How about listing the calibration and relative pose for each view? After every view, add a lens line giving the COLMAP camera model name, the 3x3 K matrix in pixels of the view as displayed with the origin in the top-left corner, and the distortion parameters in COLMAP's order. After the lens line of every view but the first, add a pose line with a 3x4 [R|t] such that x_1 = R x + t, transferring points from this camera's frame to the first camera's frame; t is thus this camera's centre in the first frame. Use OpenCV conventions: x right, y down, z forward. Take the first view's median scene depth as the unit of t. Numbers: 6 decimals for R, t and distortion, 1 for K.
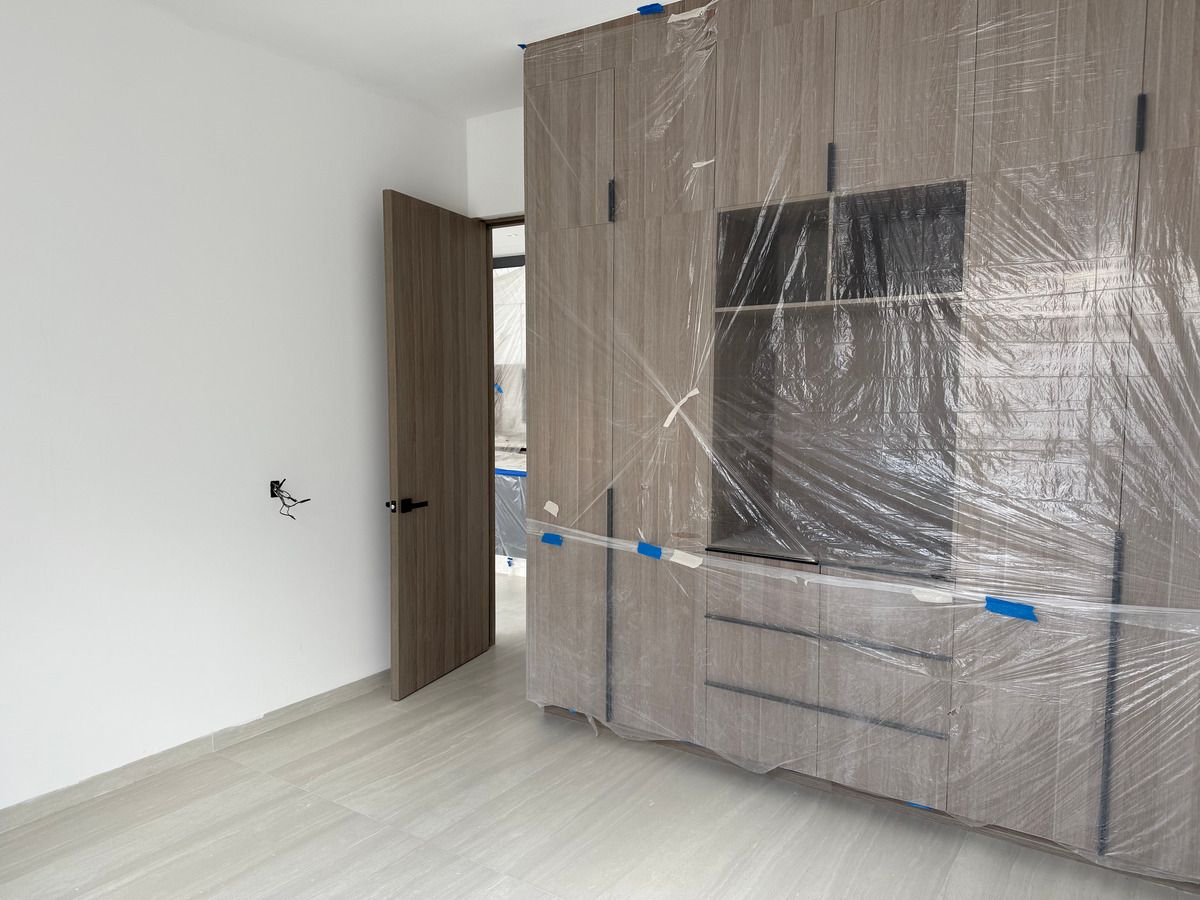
lens RADIAL K [[855.3, 0, 600.0], [0, 855.3, 450.0], [0, 0, 1]] dist [0.060494, -0.111444]
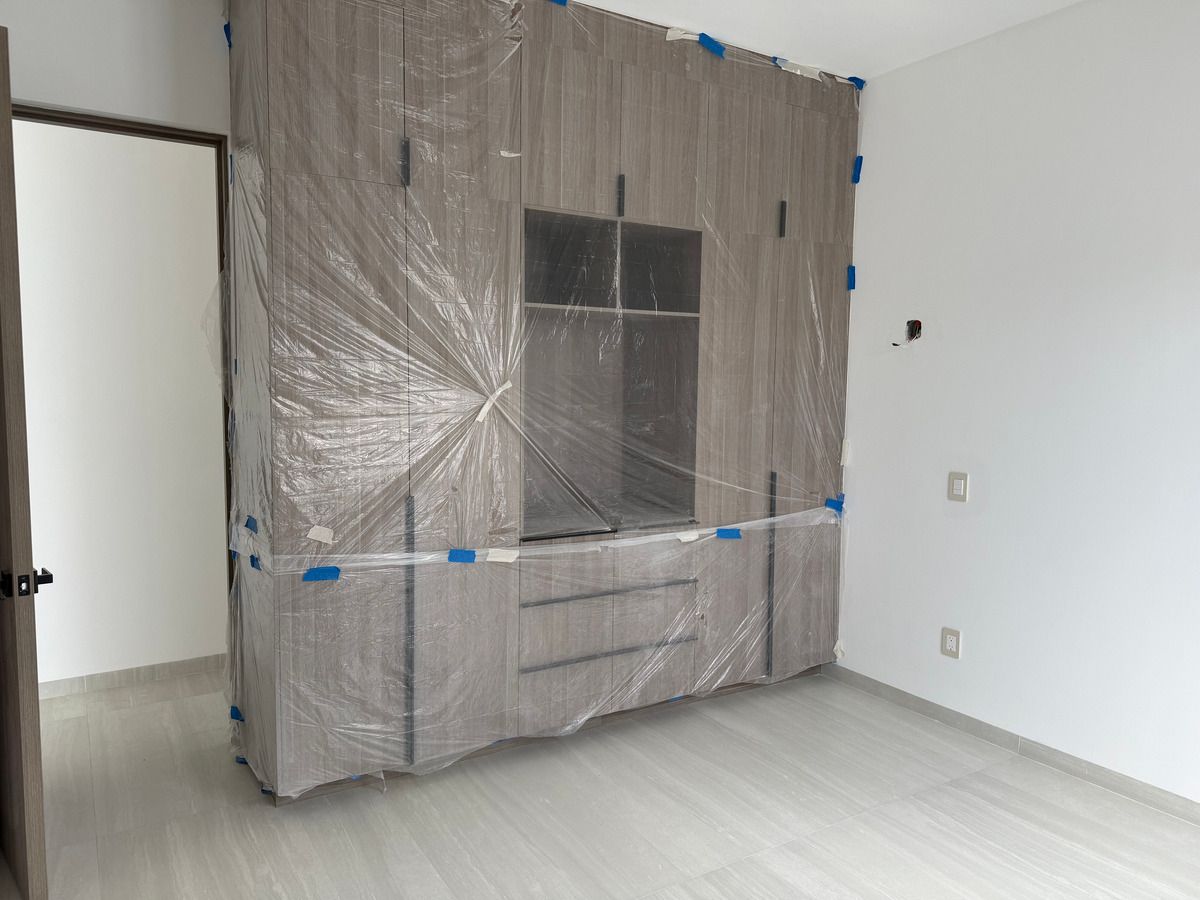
lens RADIAL K [[843.9, 0, 600.0], [0, 843.9, 450.0], [0, 0, 1]] dist [0.083529, -0.102573]
pose [[0.385823, -0.073821, 0.919615, -0.808426], [0.058944, 0.996729, 0.055282, -0.043859], [-0.920688, 0.032877, 0.388912, 0.562317]]
